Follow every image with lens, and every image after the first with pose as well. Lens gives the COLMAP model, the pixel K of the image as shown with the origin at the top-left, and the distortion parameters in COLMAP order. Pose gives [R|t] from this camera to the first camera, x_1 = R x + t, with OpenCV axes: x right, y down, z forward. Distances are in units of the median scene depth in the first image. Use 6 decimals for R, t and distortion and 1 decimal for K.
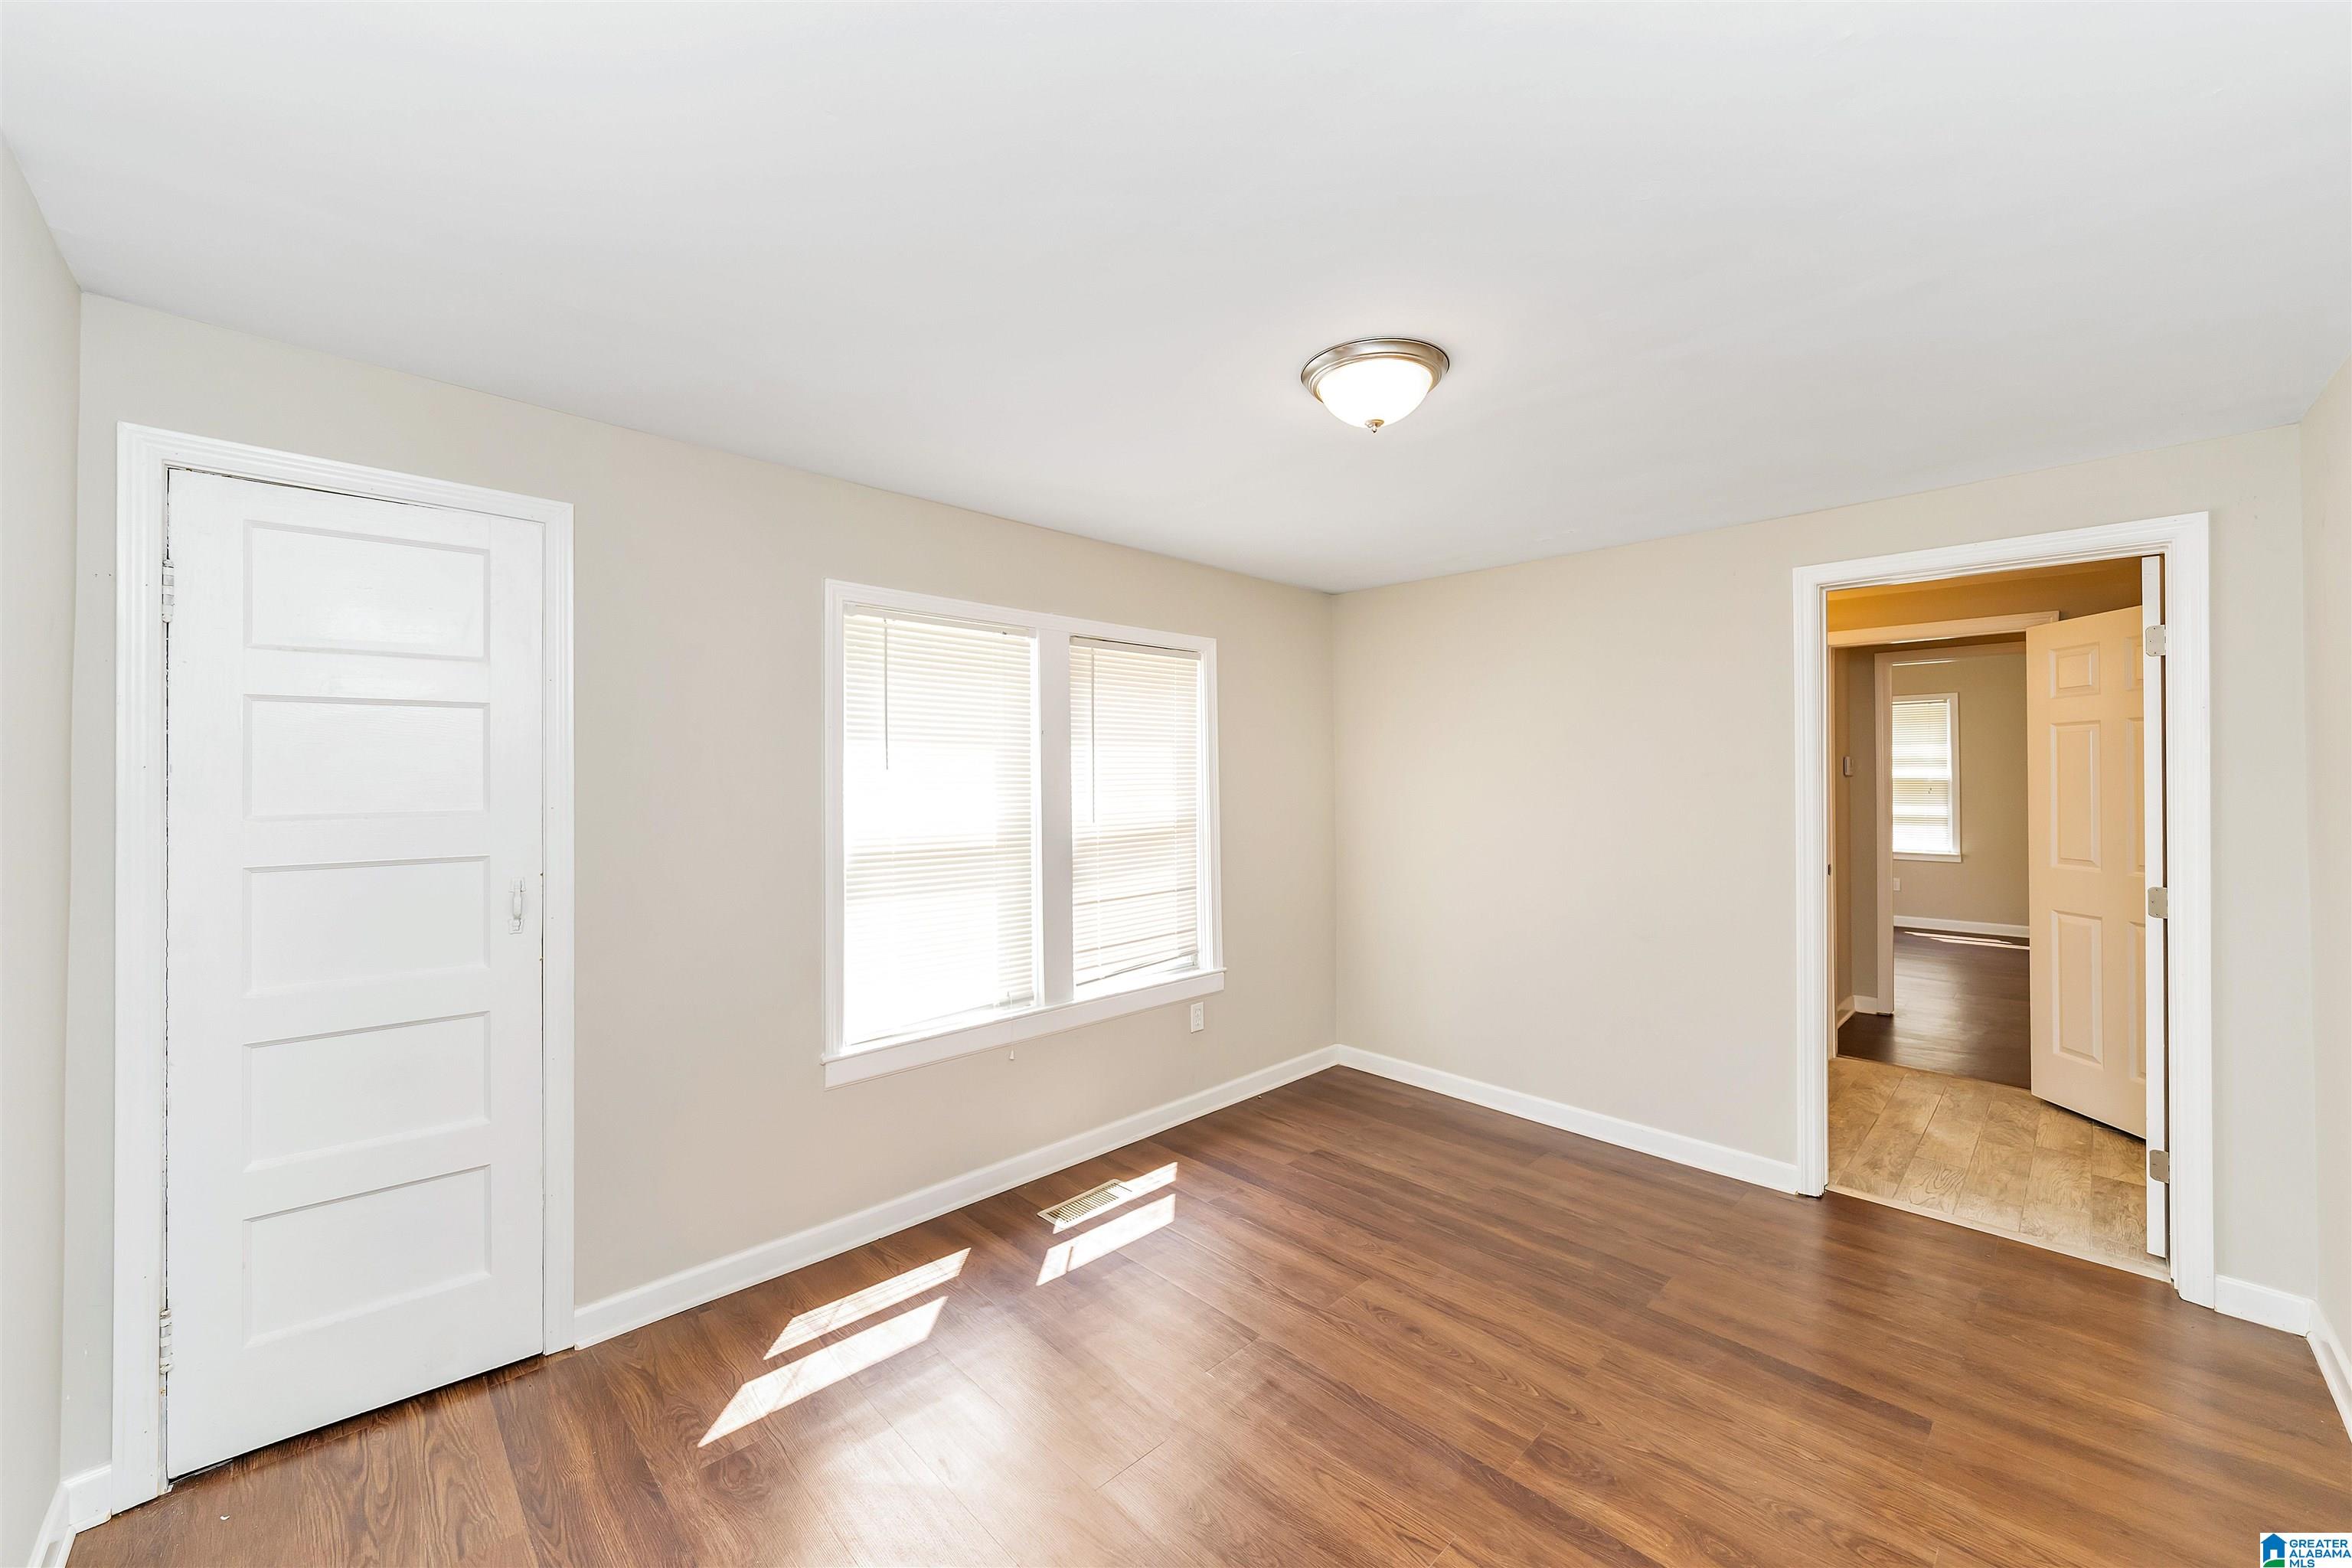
lens RADIAL K [[895.7, 0, 1179.2], [0, 895.7, 770.1], [0, 0, 1]] dist [-0.003719, -0.000309]
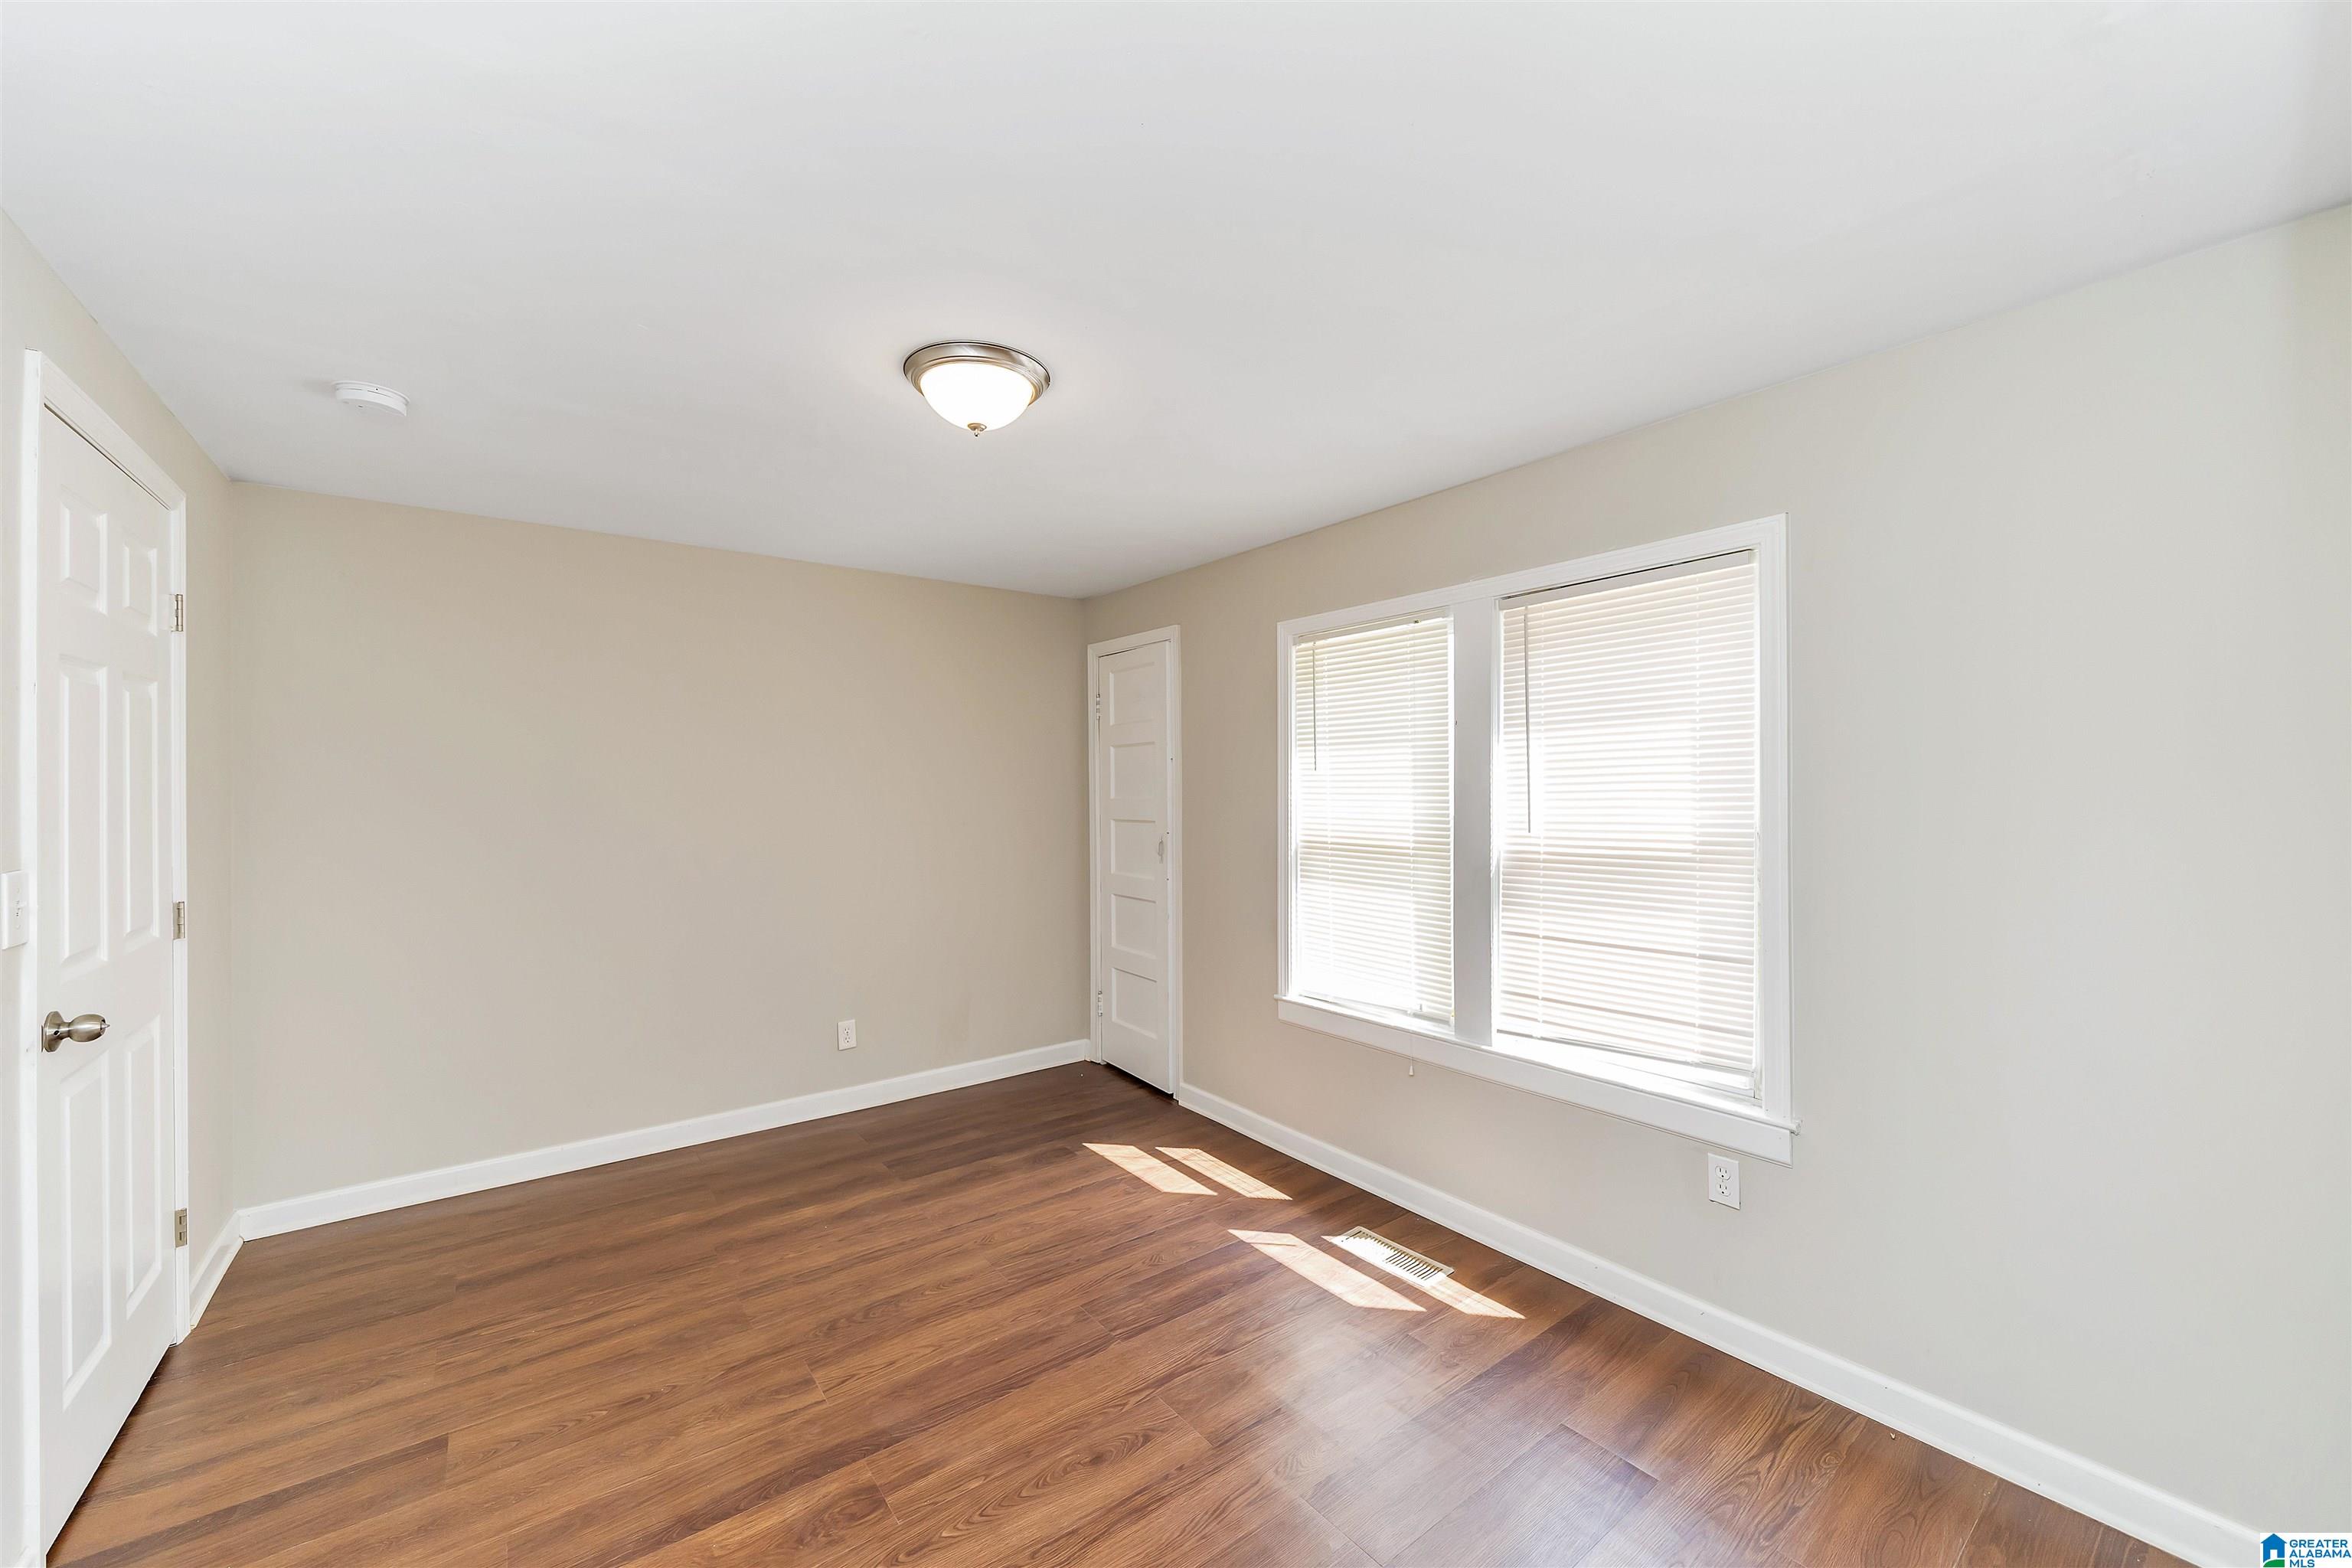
lens RADIAL K [[895.7, 0, 1168.5], [0, 895.7, 788.7], [0, 0, 1]] dist [-0.003719, -0.000309]
pose [[-0.124519, 0.003907, -0.992210, 0.890392], [0.017447, 0.999846, 0.001748, 0.018097], [0.992064, -0.017093, -0.124568, 0.994957]]
